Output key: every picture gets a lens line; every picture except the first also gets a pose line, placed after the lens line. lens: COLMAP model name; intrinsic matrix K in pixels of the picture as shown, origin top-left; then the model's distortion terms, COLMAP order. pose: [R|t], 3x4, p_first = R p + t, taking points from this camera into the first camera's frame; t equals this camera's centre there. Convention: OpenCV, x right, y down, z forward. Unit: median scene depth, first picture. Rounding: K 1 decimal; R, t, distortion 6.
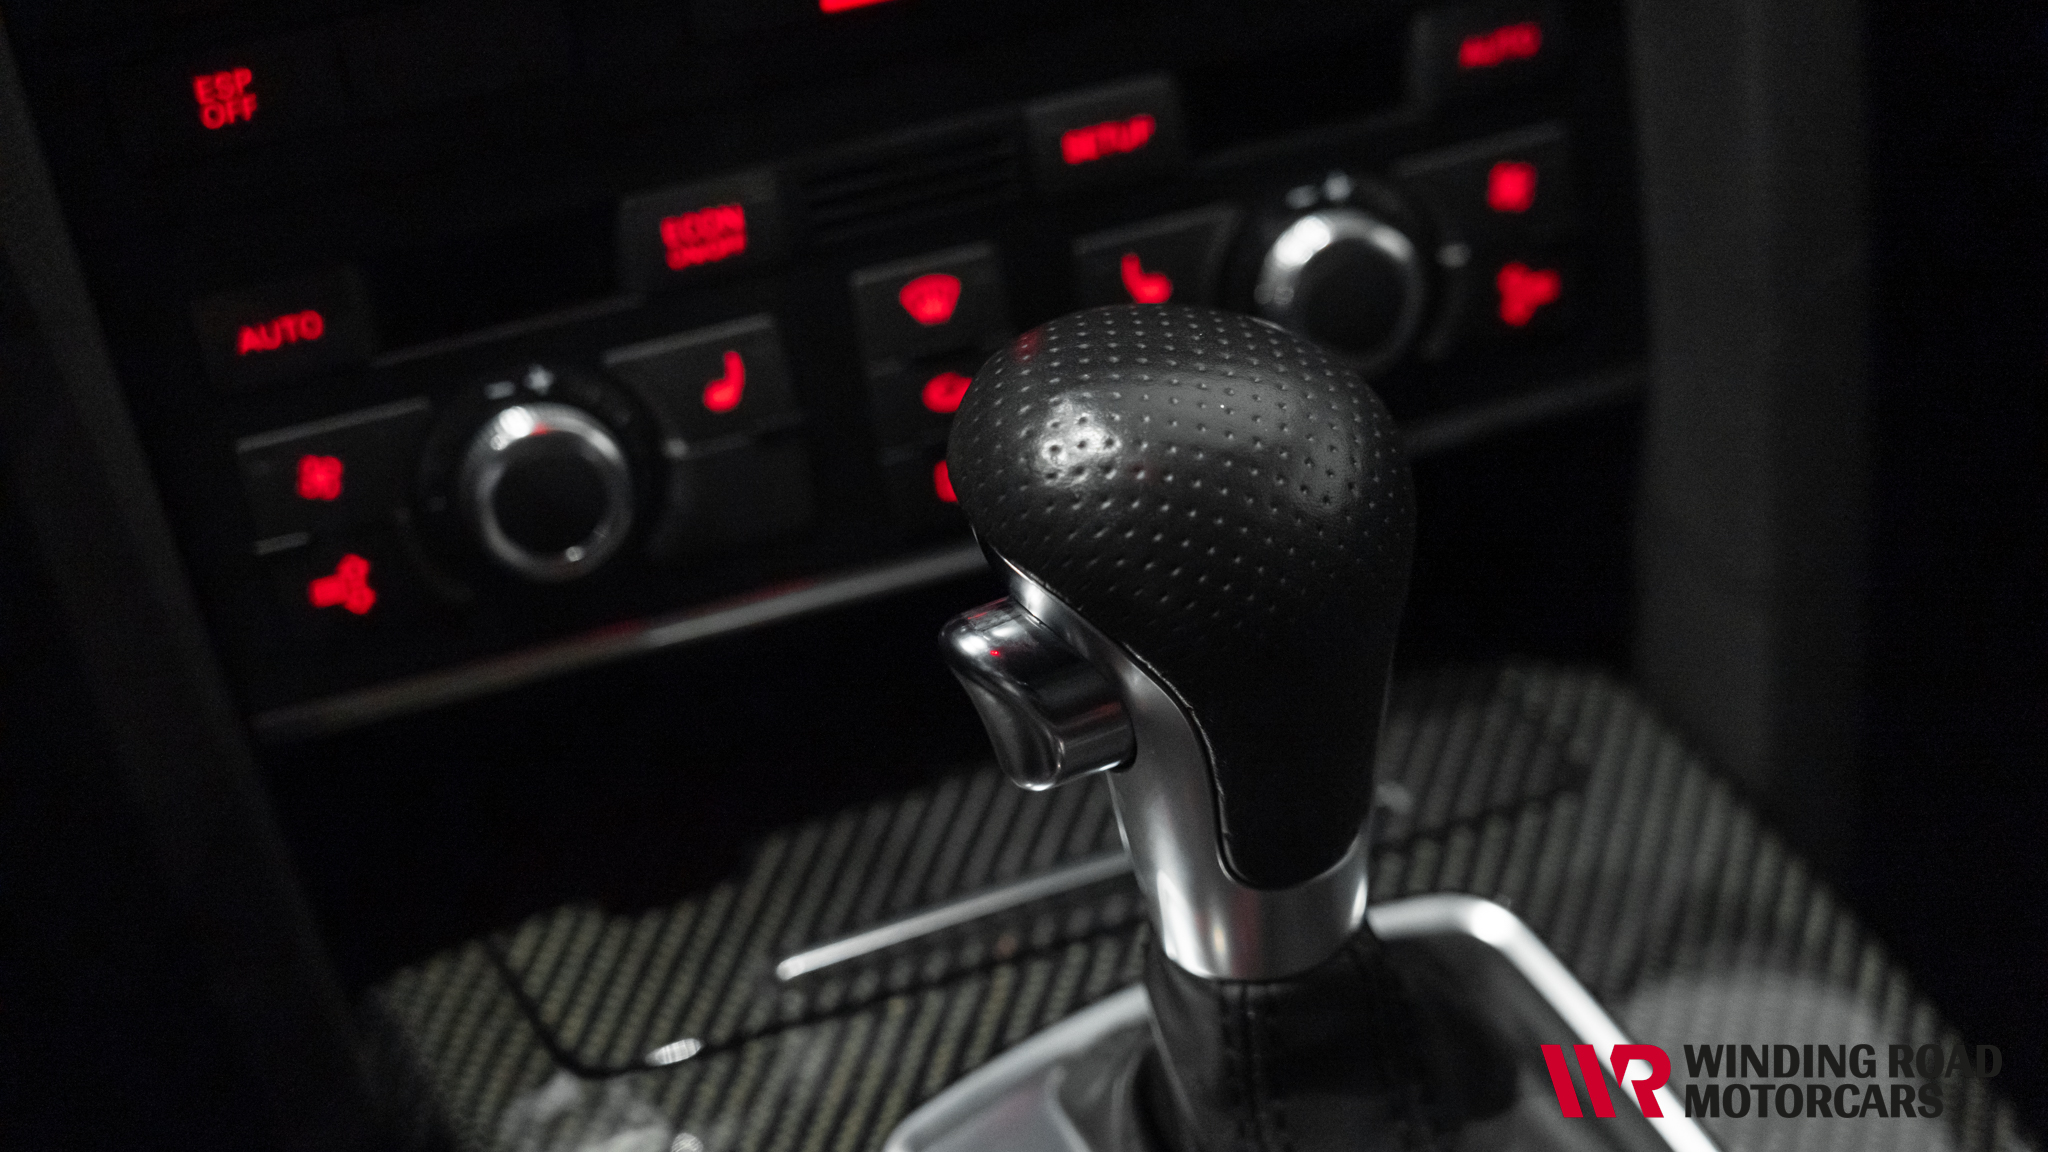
lens RADIAL K [[4267.6, 0, 1058.3], [0, 4267.6, 577.7], [0, 0, 1]] dist [0.073592, 0.163710]
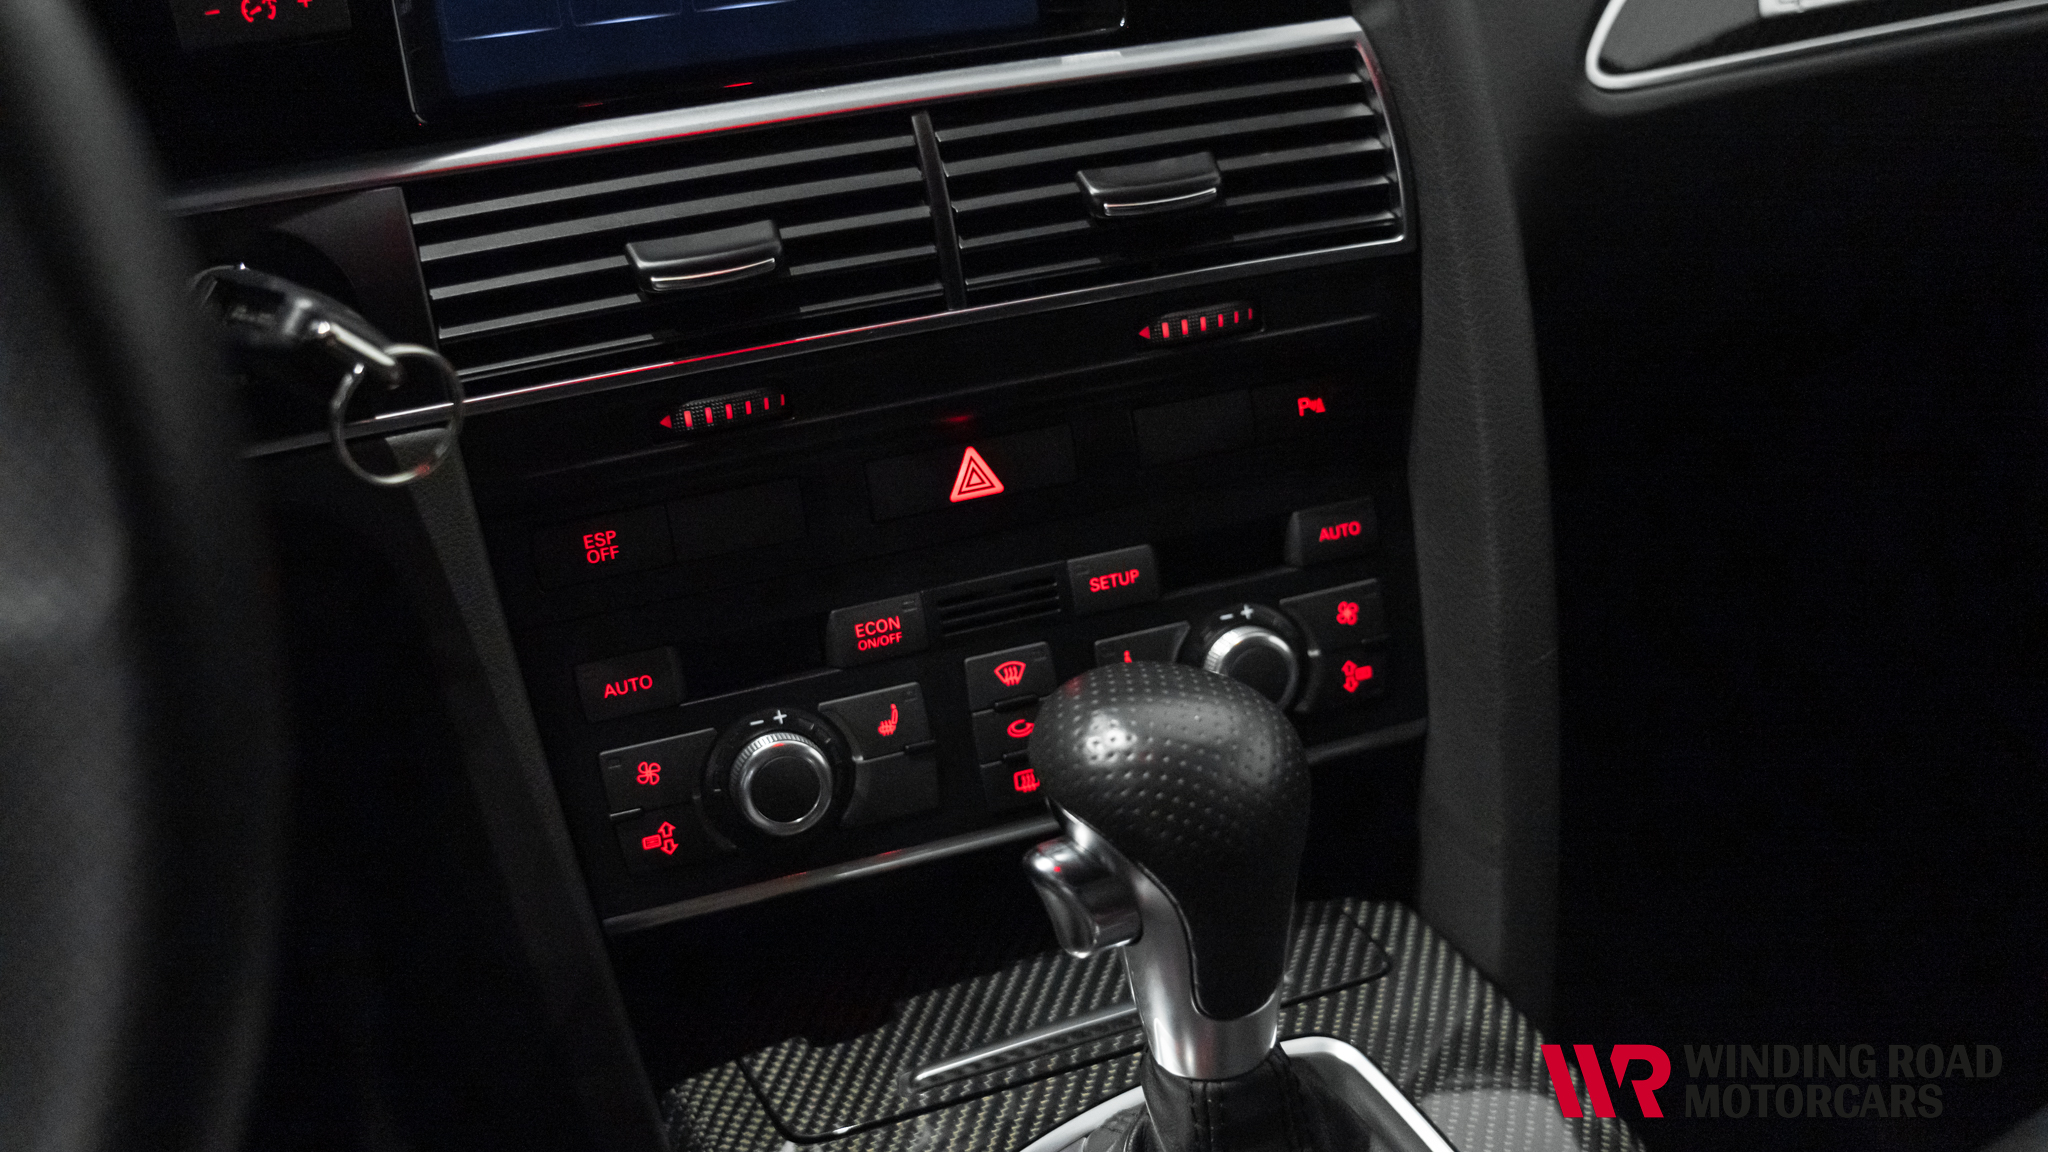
lens RADIAL K [[2198.6, 0, 1024.0], [0, 2198.6, 576.0], [0, 0, 1]] dist [0.004063, -0.010060]
pose [[0.999985, 0.005249, -0.001644, -0.023295], [-0.005440, 0.988057, -0.153994, 0.031615], [0.000816, 0.154001, 0.988070, 0.131448]]
